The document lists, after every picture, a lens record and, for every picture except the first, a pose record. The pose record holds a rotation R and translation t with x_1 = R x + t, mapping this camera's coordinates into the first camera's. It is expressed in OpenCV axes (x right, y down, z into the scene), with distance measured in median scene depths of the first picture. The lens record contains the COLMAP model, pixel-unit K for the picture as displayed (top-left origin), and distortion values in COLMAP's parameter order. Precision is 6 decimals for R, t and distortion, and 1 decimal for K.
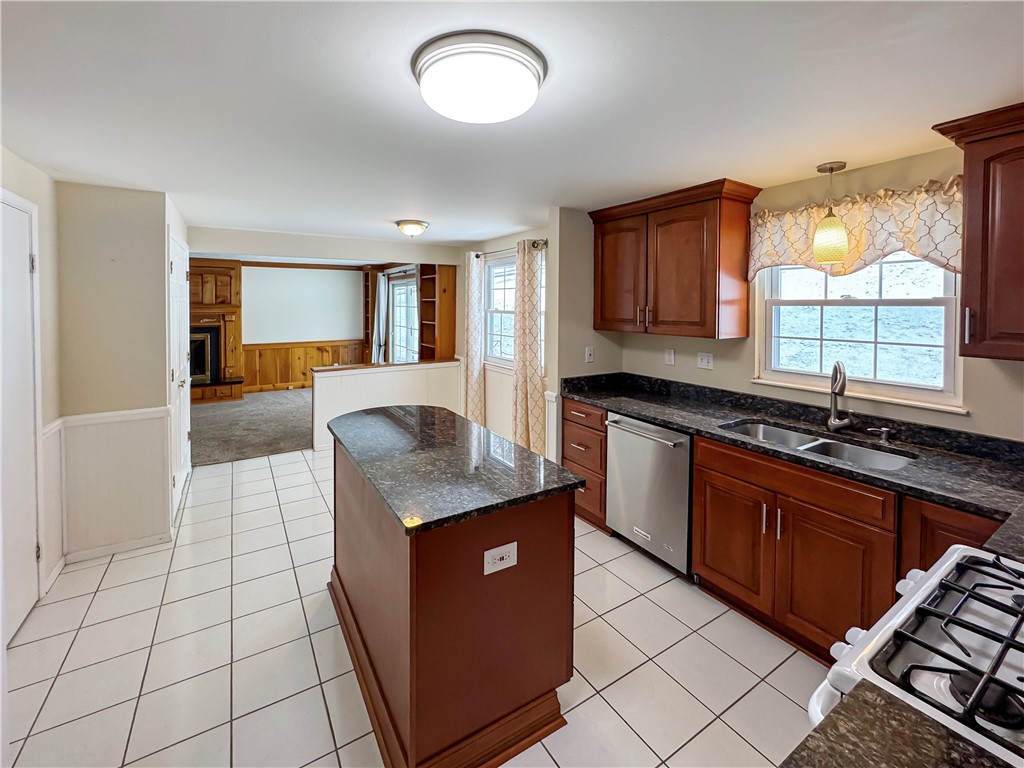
lens RADIAL K [[418.0, 0, 504.0], [0, 418.0, 313.5], [0, 0, 1]] dist [-0.001235, -0.000218]
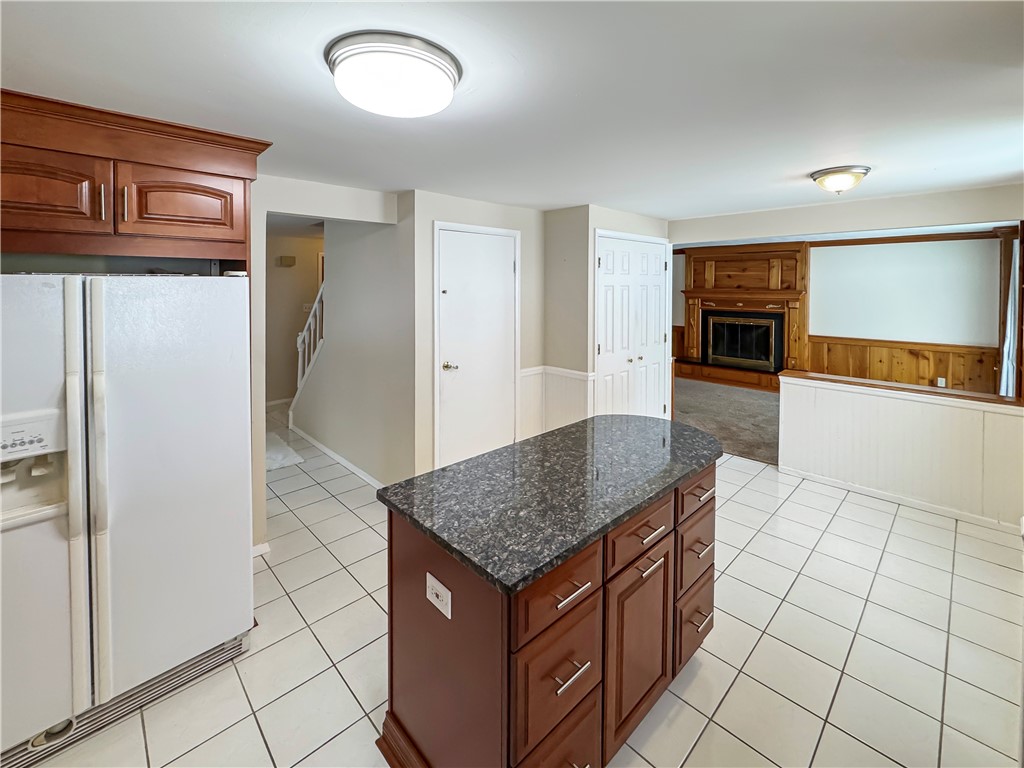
lens RADIAL K [[457.5, 0, 525.5], [0, 457.5, 287.0], [0, 0, 1]] dist [-0.000735, -0.000145]
pose [[0.228627, 0.004912, -0.973502, 0.193958], [-0.025784, 0.999667, -0.001011, -0.012290], [0.973172, 0.025332, 0.228678, 0.190497]]
